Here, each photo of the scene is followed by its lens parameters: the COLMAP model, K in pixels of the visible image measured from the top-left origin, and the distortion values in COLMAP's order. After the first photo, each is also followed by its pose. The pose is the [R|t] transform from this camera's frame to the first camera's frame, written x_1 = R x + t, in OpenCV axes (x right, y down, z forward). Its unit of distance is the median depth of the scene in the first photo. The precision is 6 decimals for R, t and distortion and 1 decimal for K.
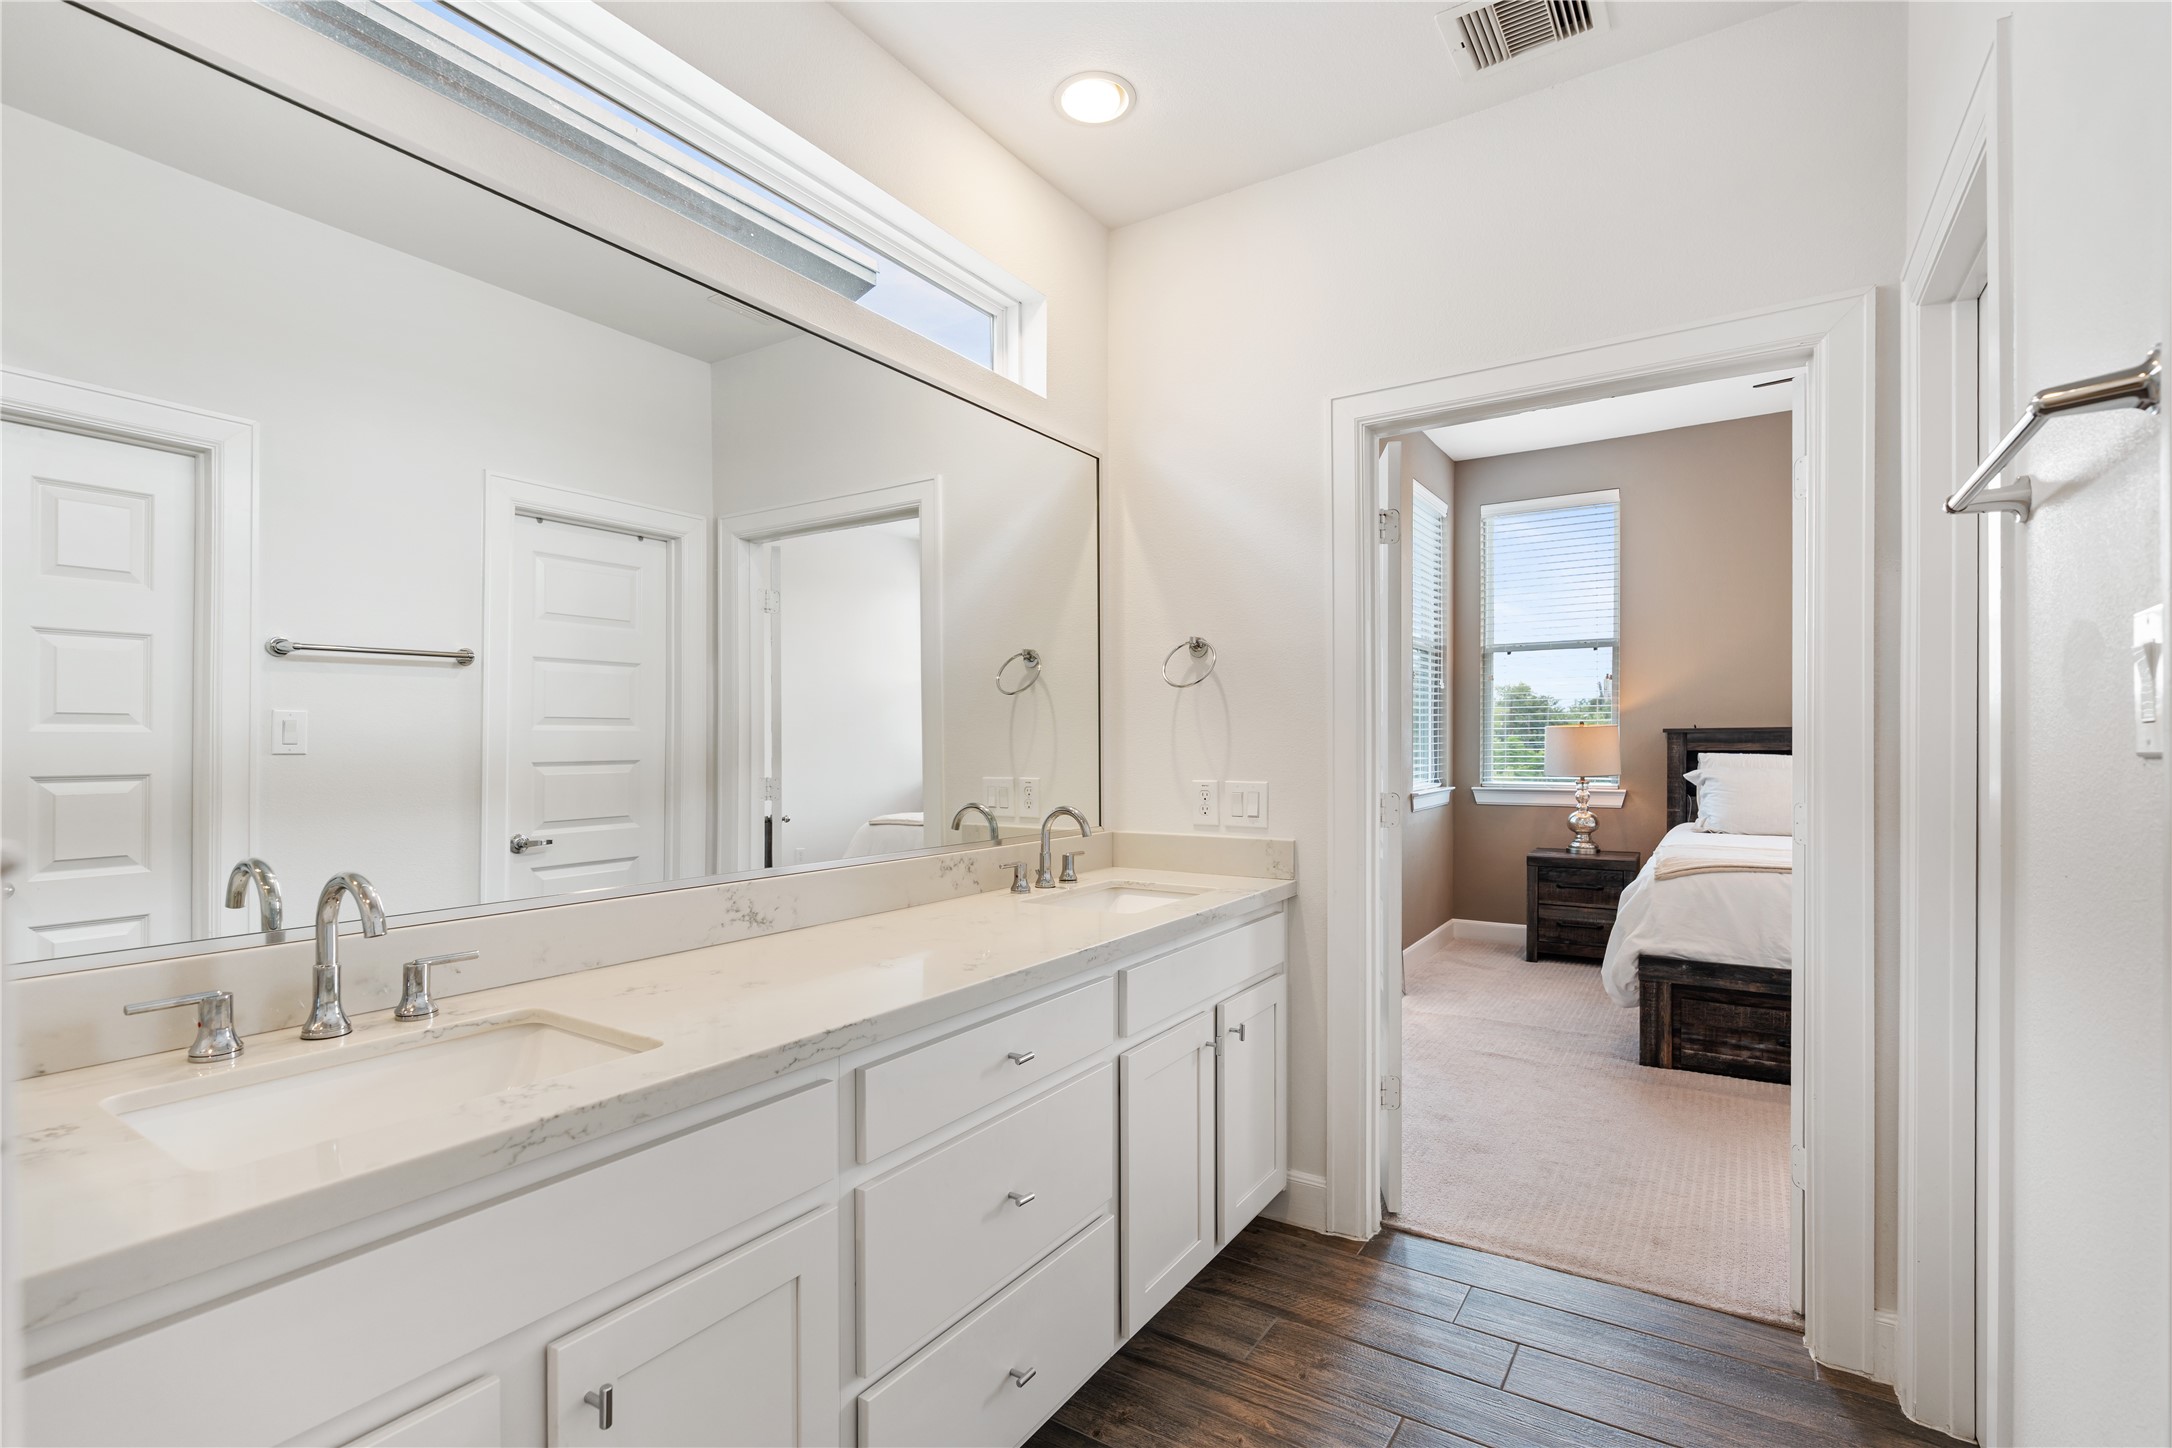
lens RADIAL K [[971.2, 0, 1086.0], [0, 971.2, 724.0], [0, 0, 1]] dist [0.003060, 0.000460]
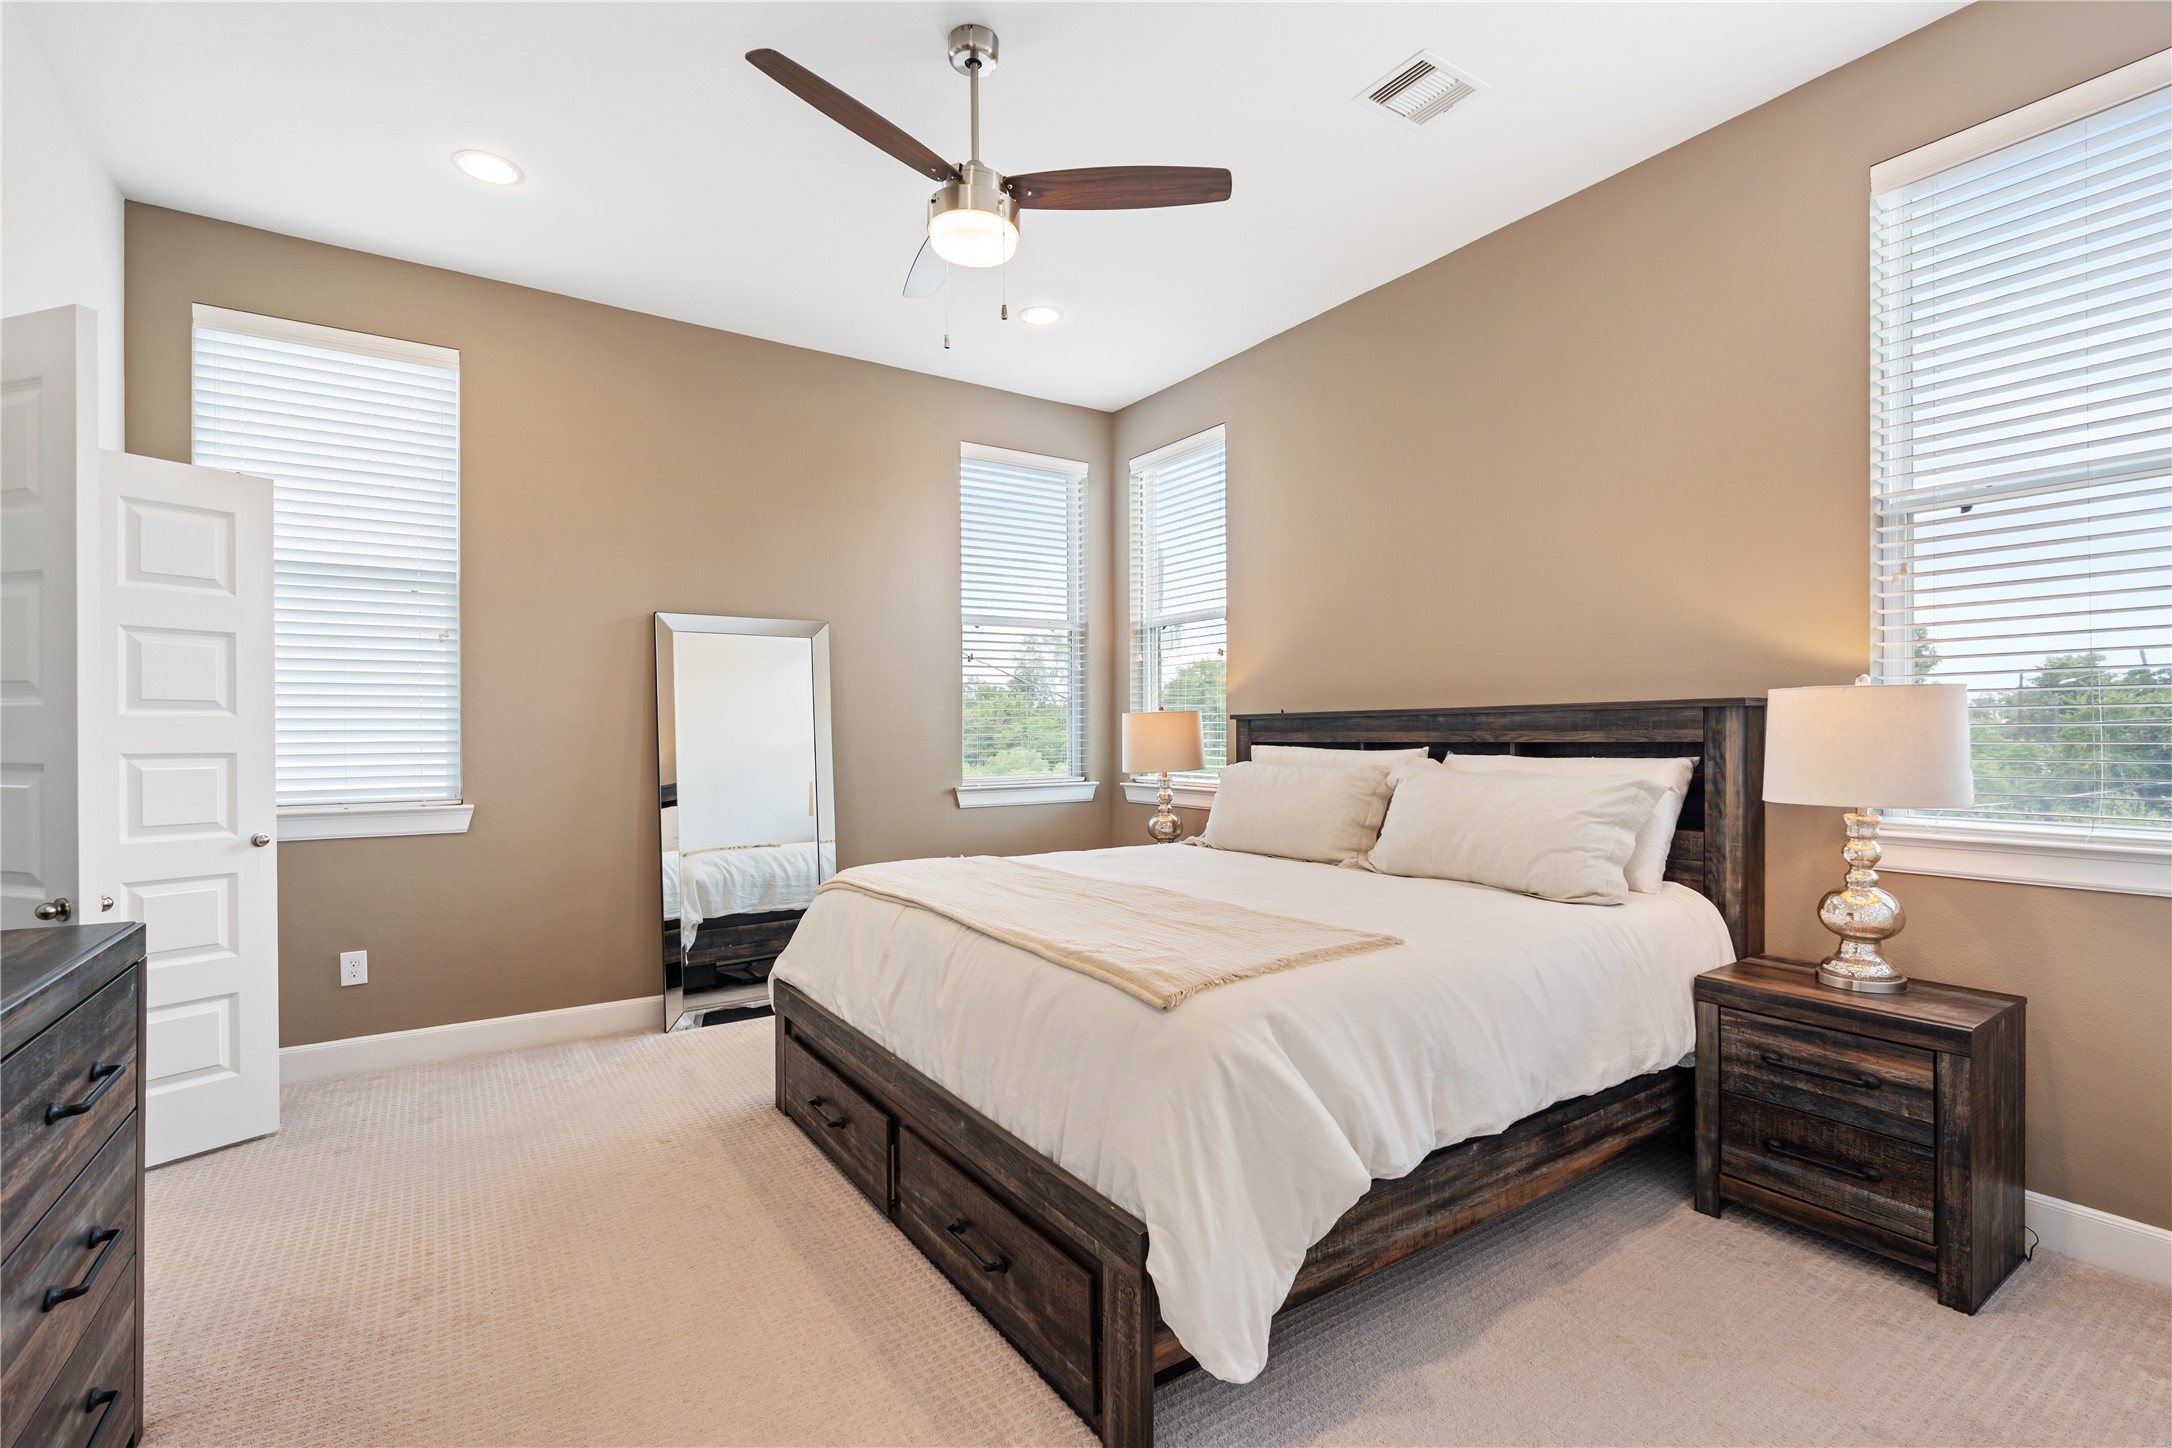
lens RADIAL K [[971.2, 0, 1086.0], [0, 971.2, 724.0], [0, 0, 1]] dist [0.003060, 0.000460]
pose [[0.911288, -0.007498, -0.411702, 0.778328], [0.014195, 0.999812, 0.013211, -0.000376], [0.411525, -0.017883, 0.911223, 0.193730]]
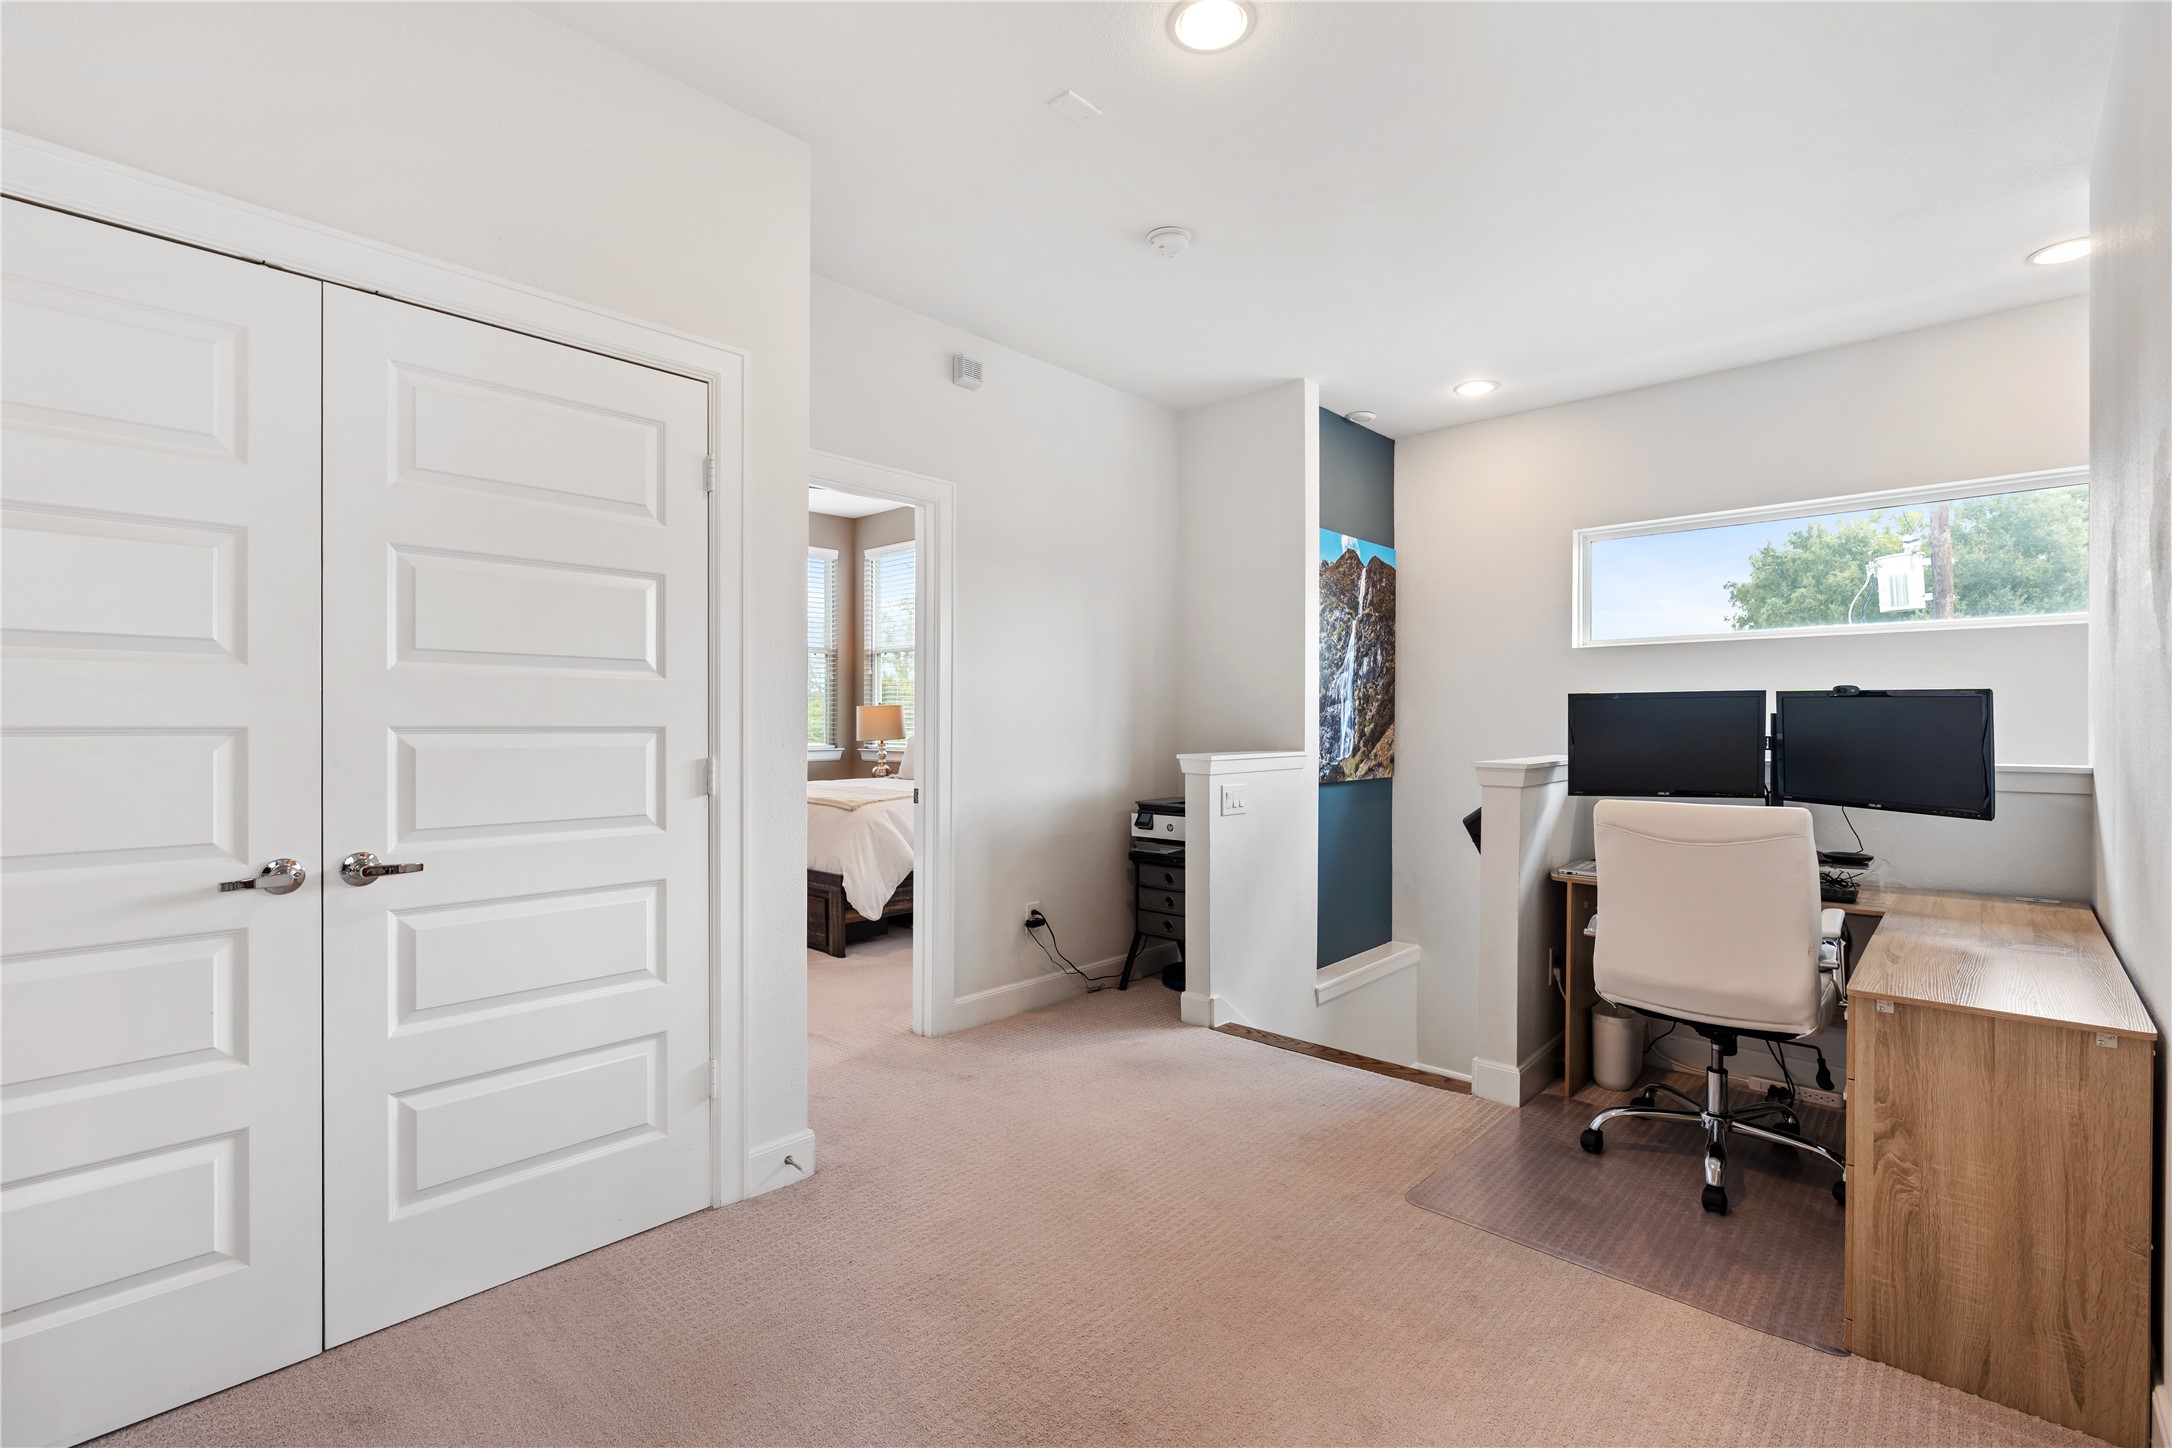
lens RADIAL K [[971.2, 0, 1086.0], [0, 971.2, 724.0], [0, 0, 1]] dist [0.003060, 0.000460]
pose [[0.982189, 0.002460, -0.187877, 1.060681], [0.002794, 0.999613, 0.027695, -0.010718], [0.187873, -0.027727, 0.981802, -0.368142]]
